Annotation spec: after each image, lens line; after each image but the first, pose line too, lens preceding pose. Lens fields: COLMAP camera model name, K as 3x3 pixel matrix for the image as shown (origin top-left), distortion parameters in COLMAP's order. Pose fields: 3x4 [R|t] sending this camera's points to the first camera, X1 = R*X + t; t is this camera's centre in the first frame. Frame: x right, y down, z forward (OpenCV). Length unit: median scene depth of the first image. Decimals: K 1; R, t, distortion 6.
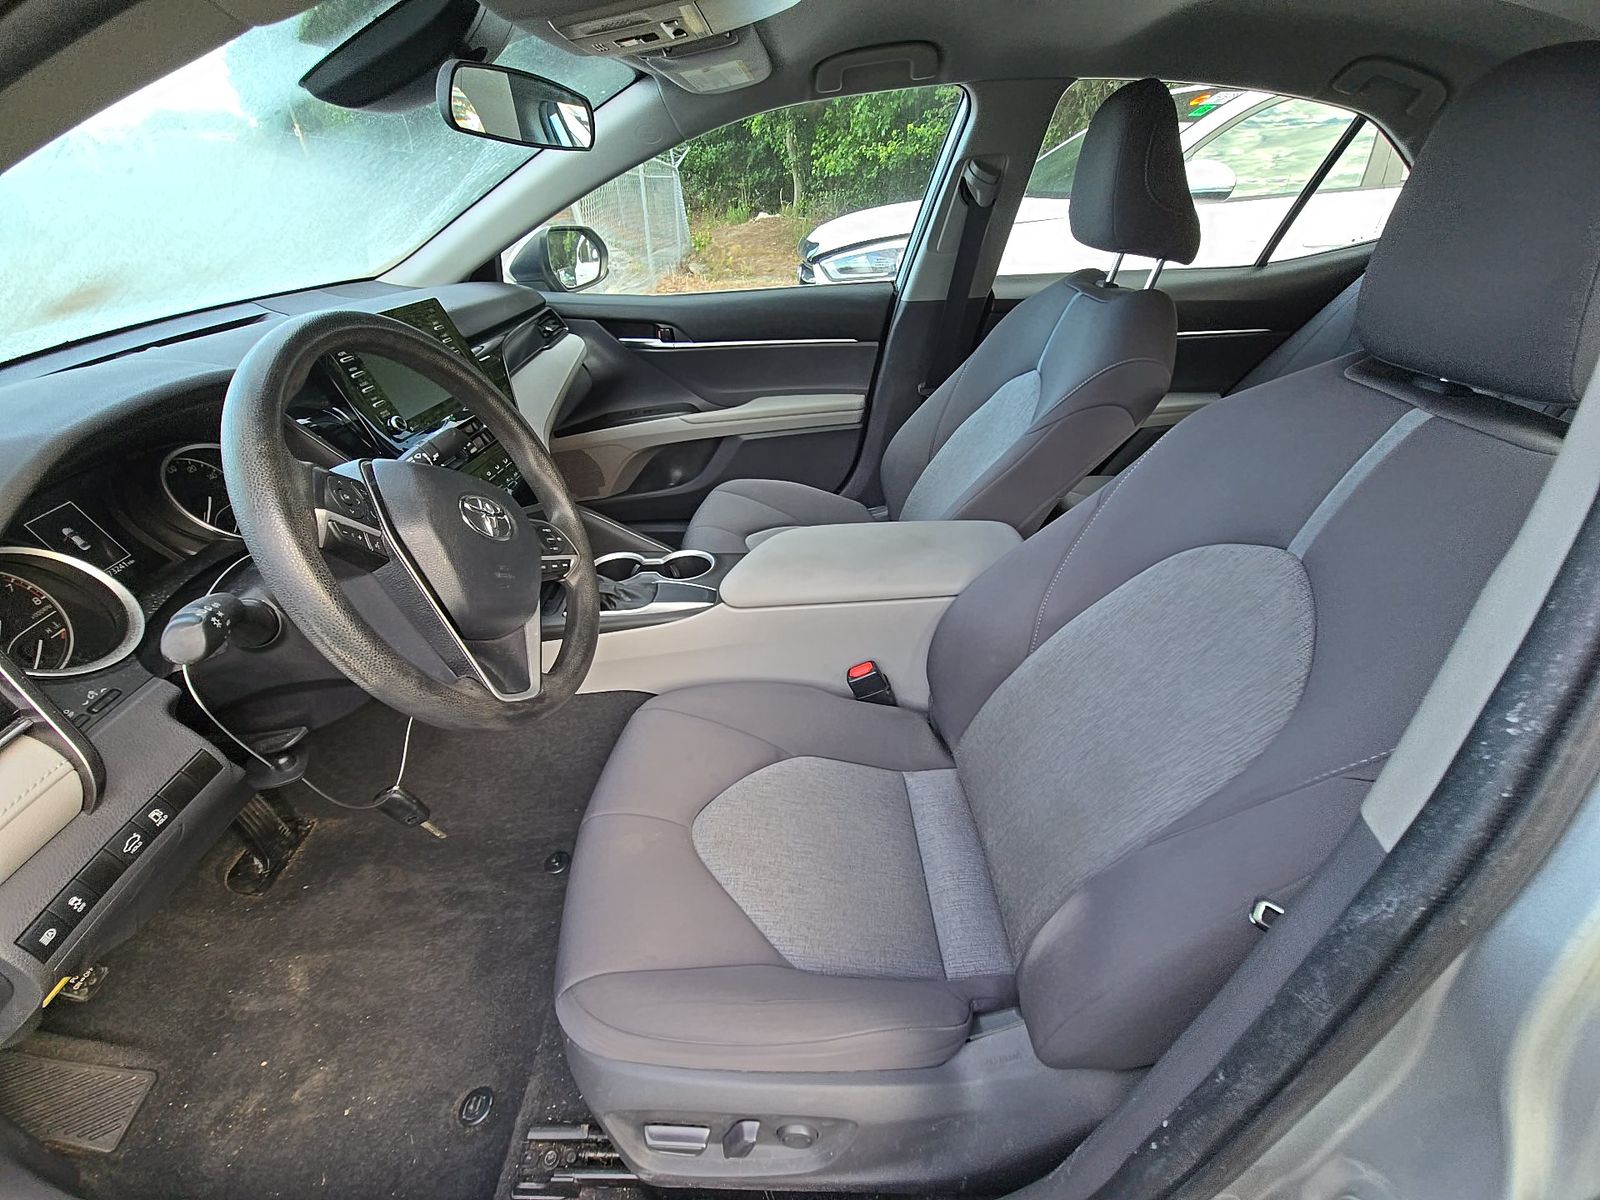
lens RADIAL K [[652.4, 0, 800.0], [0, 652.4, 600.0], [0, 0, 1]] dist [0.001745, -0.004300]
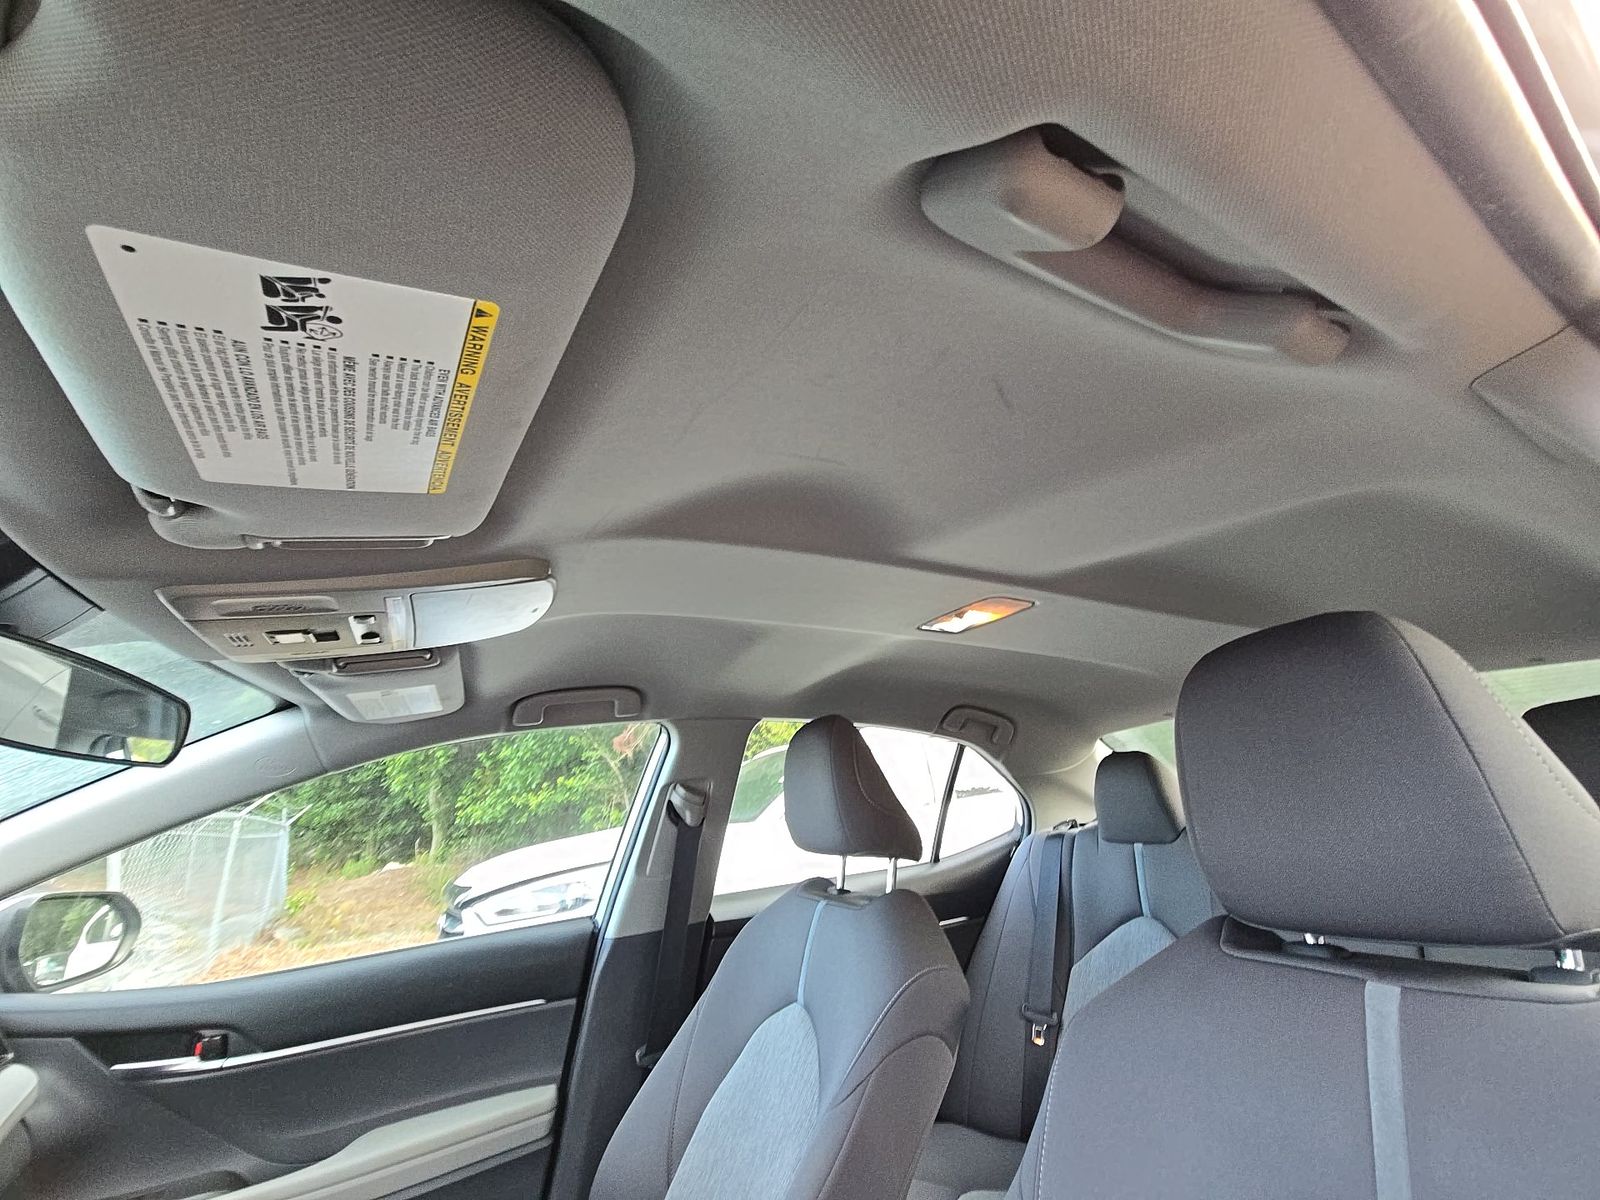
lens RADIAL K [[642.7, 0, 800.0], [0, 642.7, 600.0], [0, 0, 1]] dist [0.020462, -0.013536]
pose [[0.882416, 0.103059, 0.459043, -0.036980], [0.296045, 0.636689, -0.712028, -0.073425], [-0.365649, 0.764203, 0.531315, 0.144970]]
